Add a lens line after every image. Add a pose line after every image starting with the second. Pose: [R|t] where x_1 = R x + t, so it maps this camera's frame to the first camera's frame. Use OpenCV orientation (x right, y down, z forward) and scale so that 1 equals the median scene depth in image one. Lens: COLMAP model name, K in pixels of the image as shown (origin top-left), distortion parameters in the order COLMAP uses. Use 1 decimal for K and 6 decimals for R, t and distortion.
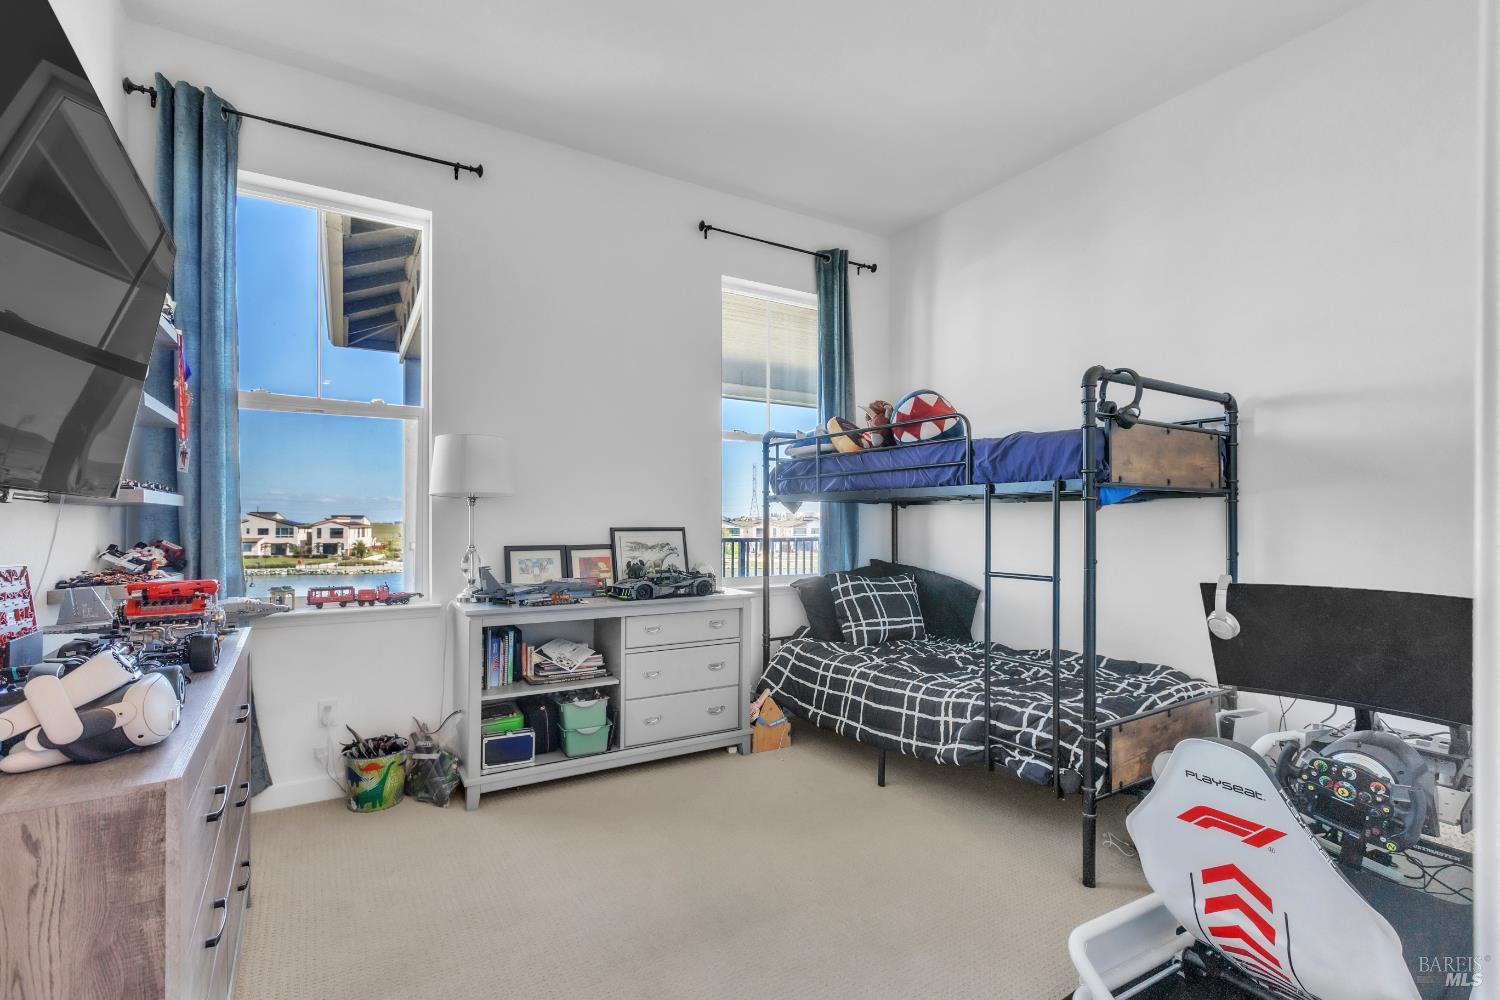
lens RADIAL K [[682.1, 0, 752.2], [0, 682.1, 523.0], [0, 0, 1]] dist [0.002198, 0.000152]
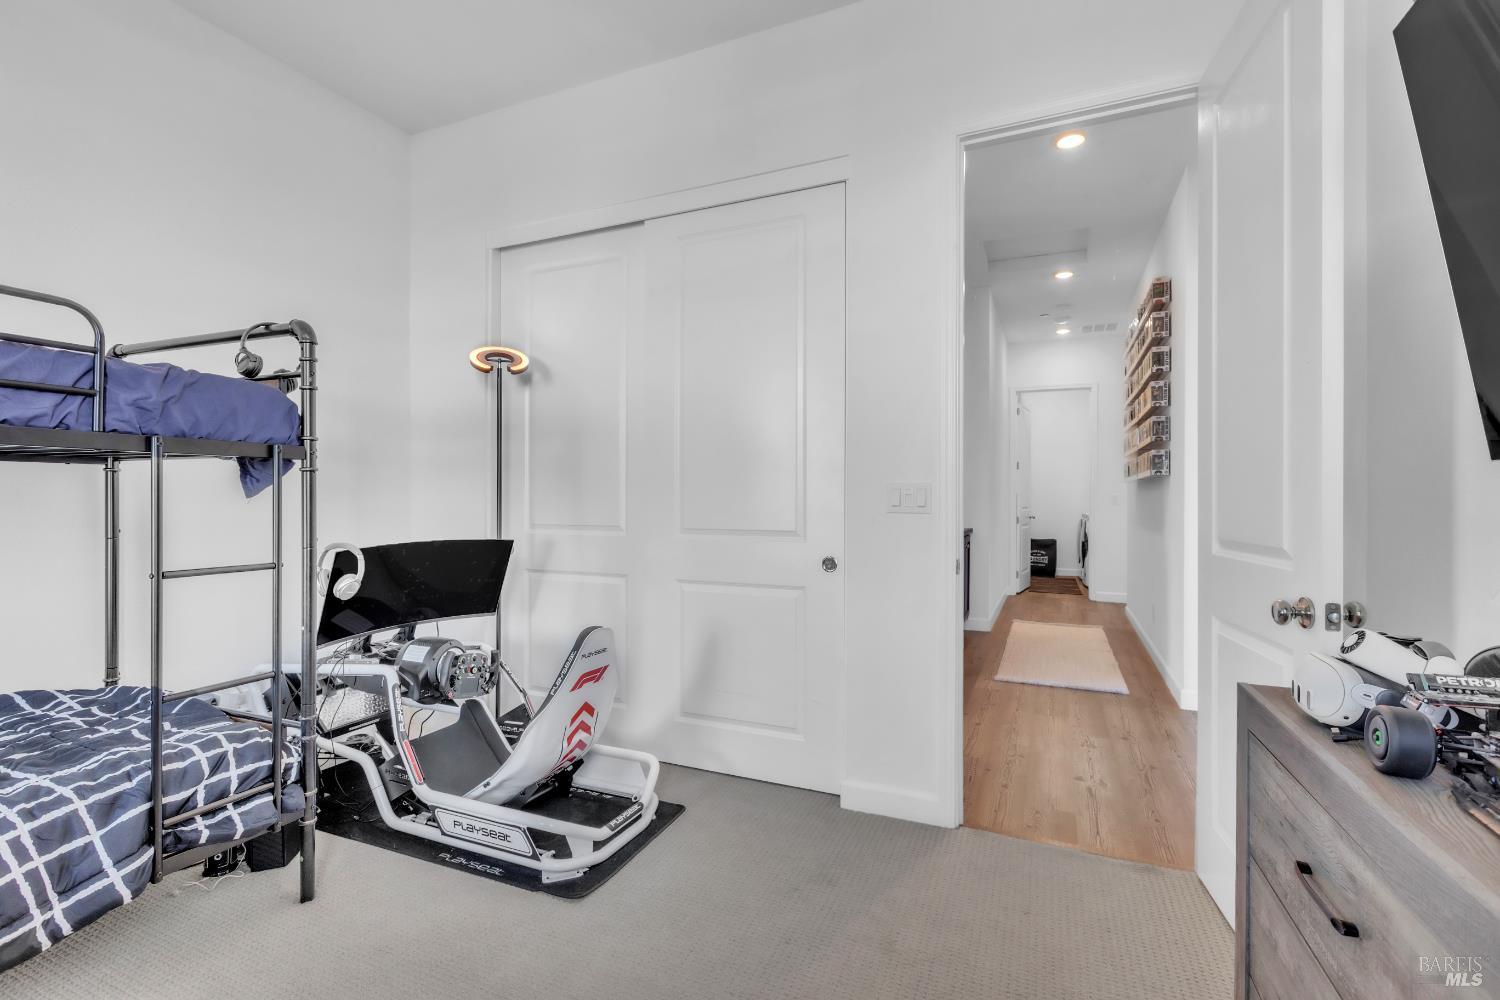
lens RADIAL K [[679.0, 0, 734.7], [0, 679.0, 506.3], [0, 0, 1]] dist [0.004673, -0.000472]
pose [[-0.564994, -0.012311, 0.825003, -1.826826], [-0.006884, 0.999924, 0.010207, -0.003621], [-0.825067, 0.000087, -0.565036, 3.402149]]
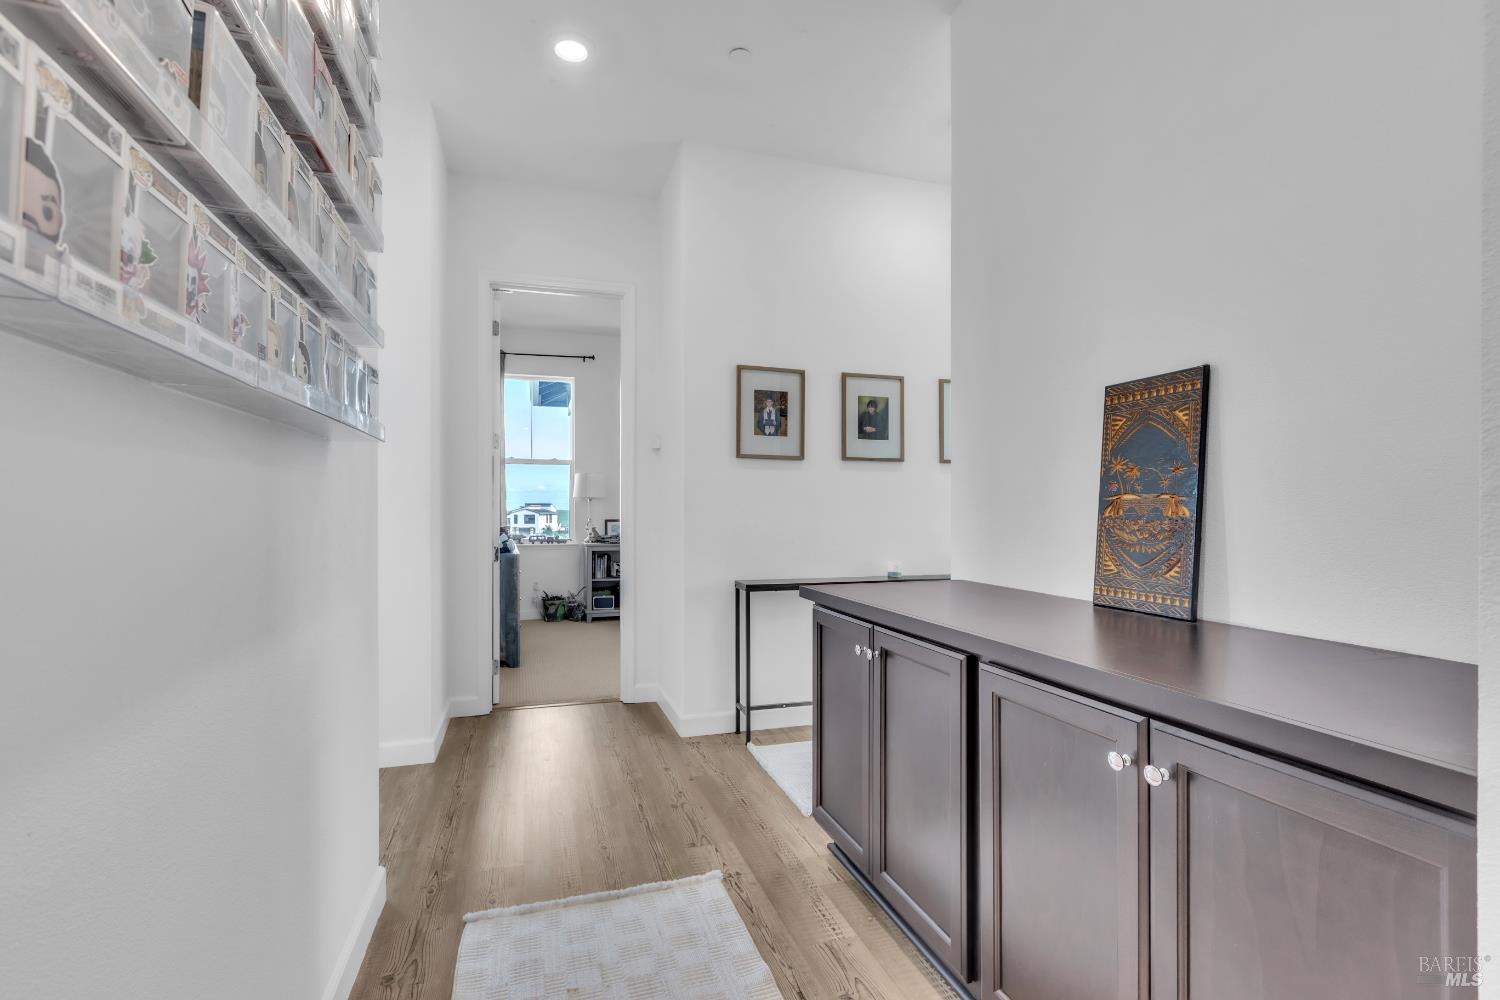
lens RADIAL K [[684.9, 0, 742.7], [0, 684.9, 515.2], [0, 0, 1]] dist [-0.001452, -0.000393]
pose [[0.970262, -0.002371, -0.242045, 0.655361], [0.004573, 0.999953, 0.008538, 0.002085], [0.242014, -0.009391, 0.970227, -1.137768]]
